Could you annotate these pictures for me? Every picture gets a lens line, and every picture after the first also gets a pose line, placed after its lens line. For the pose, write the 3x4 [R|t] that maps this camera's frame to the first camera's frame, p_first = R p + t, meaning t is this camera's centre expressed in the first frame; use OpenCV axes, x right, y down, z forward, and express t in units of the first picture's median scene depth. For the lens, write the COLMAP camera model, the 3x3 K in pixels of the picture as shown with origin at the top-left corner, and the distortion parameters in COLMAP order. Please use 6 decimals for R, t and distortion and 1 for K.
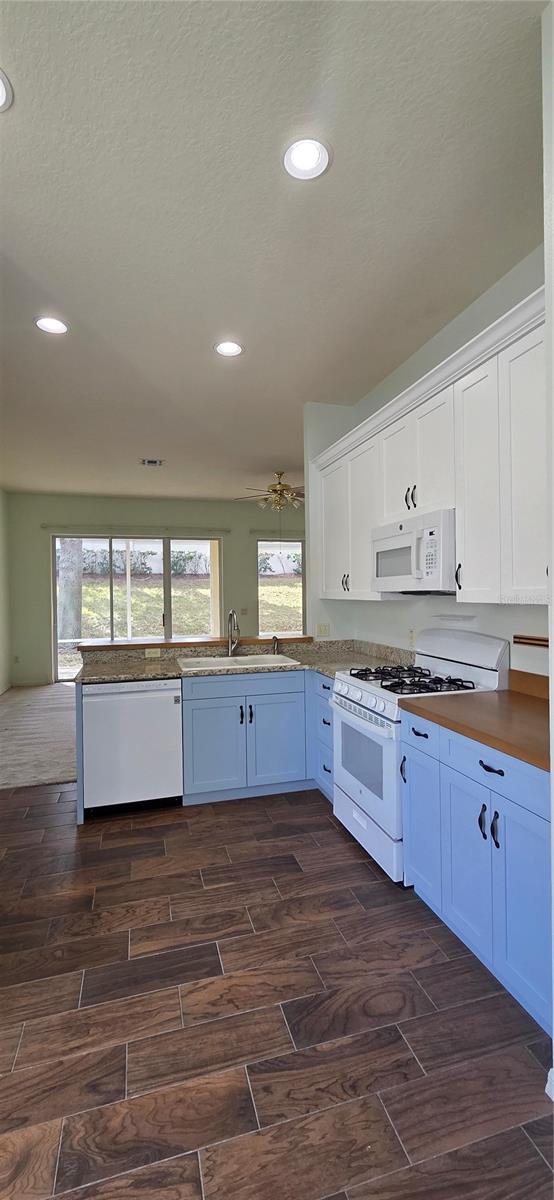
lens RADIAL K [[490.2, 0, 277.5], [0, 490.2, 589.6], [0, 0, 1]] dist [0.006256, -0.000985]
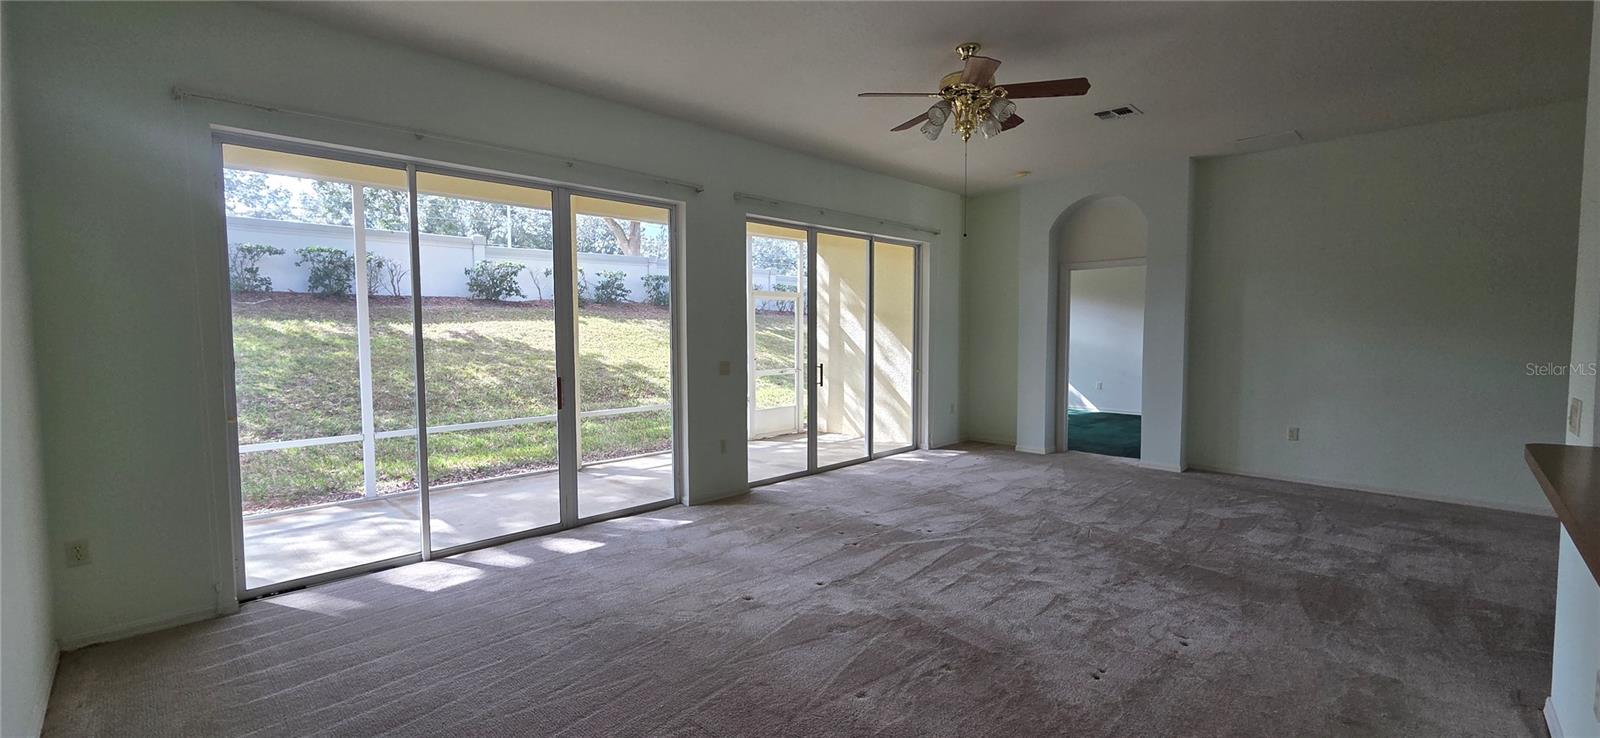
lens RADIAL K [[653.7, 0, 790.2], [0, 653.7, 364.0], [0, 0, 1]] dist [0.006256, -0.000985]
pose [[0.876537, -0.015638, 0.481080, -0.909670], [-0.009310, 0.998734, 0.049428, 0.026004], [-0.481244, -0.047804, 0.875282, 1.234506]]
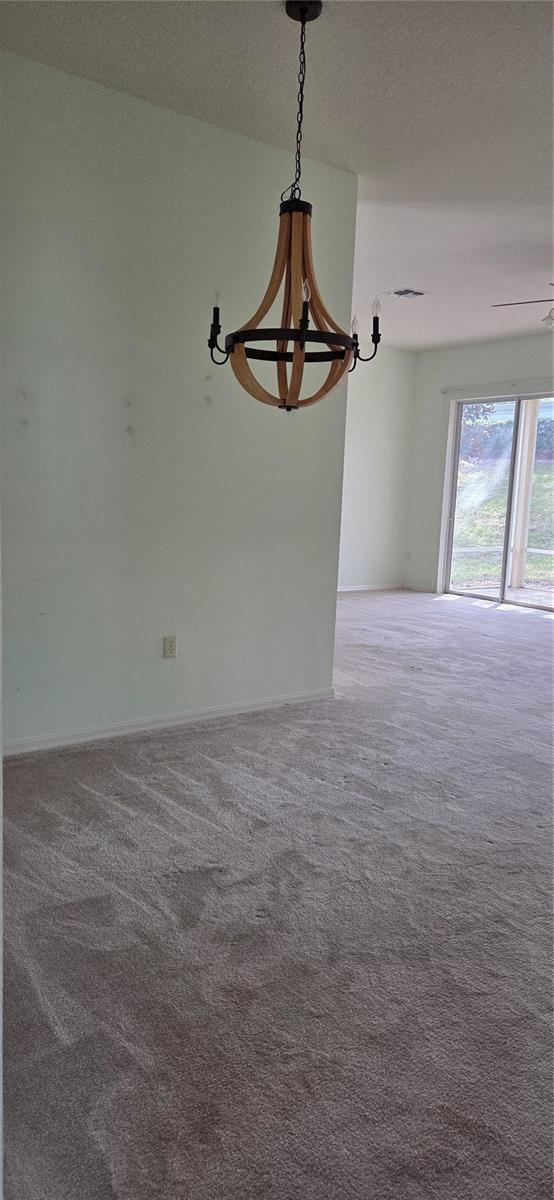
lens RADIAL K [[800.6, 0, 284.3], [0, 800.6, 606.2], [0, 0, 1]] dist [0.058164, -0.009416]
pose [[0.362494, 0.171807, -0.916013, 1.725157], [-0.043908, 0.984919, 0.167355, 0.014941], [0.930951, -0.020445, 0.364571, 0.756740]]
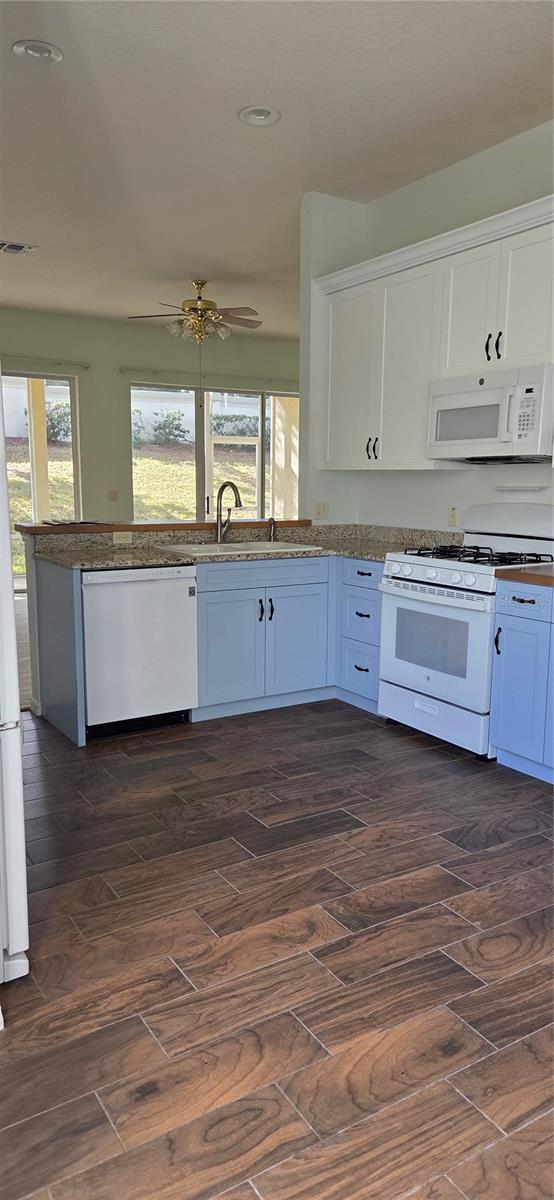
lens RADIAL K [[800.6, 0, 269.6], [0, 800.6, 599.3], [0, 0, 1]] dist [0.058164, -0.009416]
pose [[0.963411, -0.023246, 0.267017, -0.456174], [-0.018629, 0.988015, 0.153228, 0.037971], [-0.267379, -0.152596, 0.951432, -0.287403]]
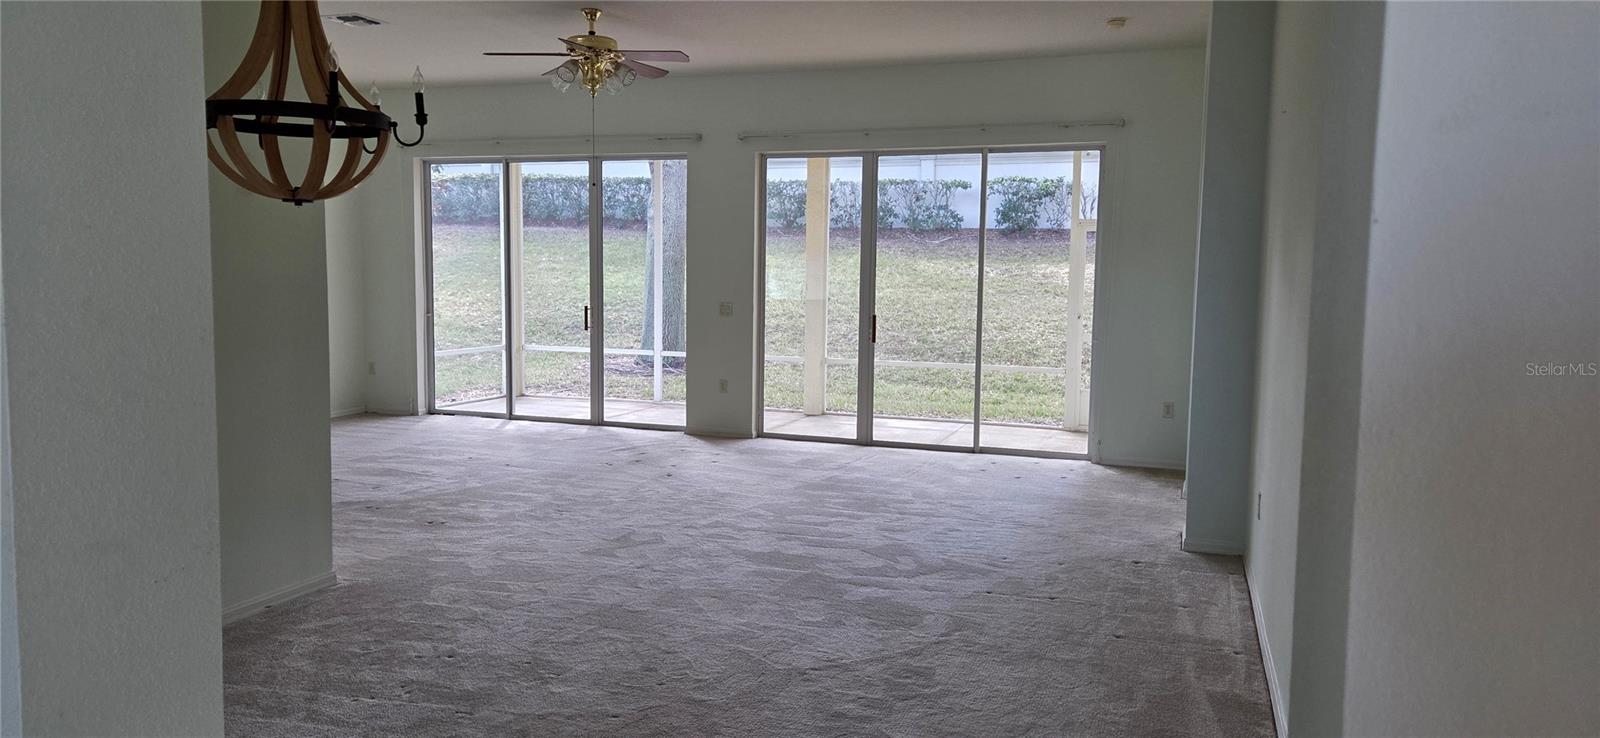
lens RADIAL K [[1067.4, 0, 803.2], [0, 1067.4, 366.4], [0, 0, 1]] dist [0.058164, -0.009416]
pose [[0.813973, 0.078511, -0.575573, 1.727815], [-0.023196, 0.994427, 0.102840, -0.024843], [0.580439, -0.070358, 0.811258, 0.579308]]
